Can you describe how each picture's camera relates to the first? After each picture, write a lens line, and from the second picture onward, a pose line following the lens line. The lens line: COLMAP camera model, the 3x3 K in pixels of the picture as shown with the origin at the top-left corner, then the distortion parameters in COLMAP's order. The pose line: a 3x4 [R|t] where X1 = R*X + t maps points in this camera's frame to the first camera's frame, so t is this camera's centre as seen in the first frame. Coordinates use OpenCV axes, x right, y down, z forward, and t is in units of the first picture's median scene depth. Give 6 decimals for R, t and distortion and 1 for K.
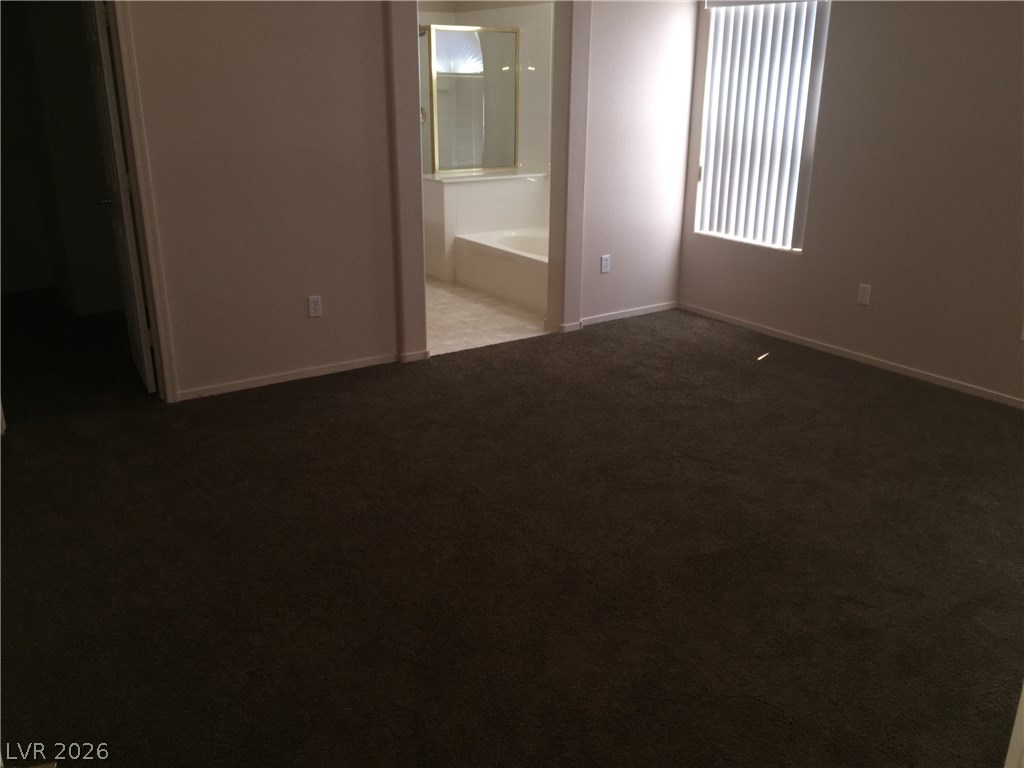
lens RADIAL K [[879.0, 0, 507.5], [0, 879.0, 379.9], [0, 0, 1]] dist [0.052313, -0.075457]
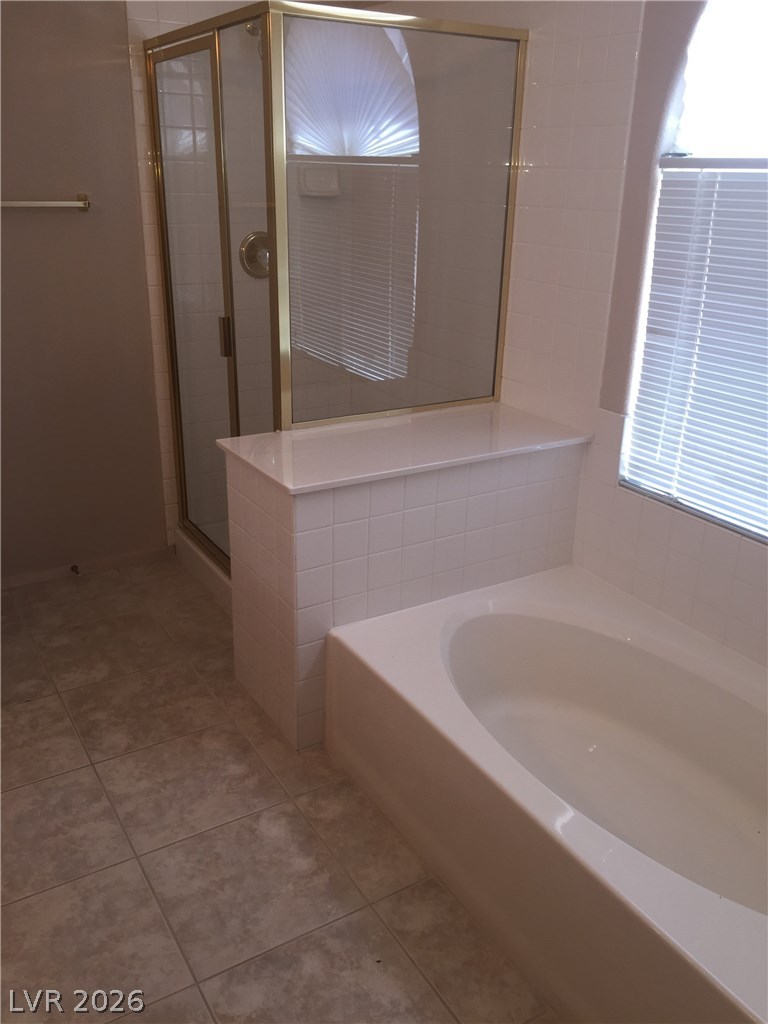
lens RADIAL K [[879.0, 0, 384.0], [0, 879.0, 512.0], [0, 0, 1]] dist [0.052313, -0.075457]
pose [[0.998734, 0.032614, -0.038310, -0.031723], [-0.031250, 0.998875, 0.035681, -0.278279], [0.039431, -0.034438, 0.998629, 0.825121]]
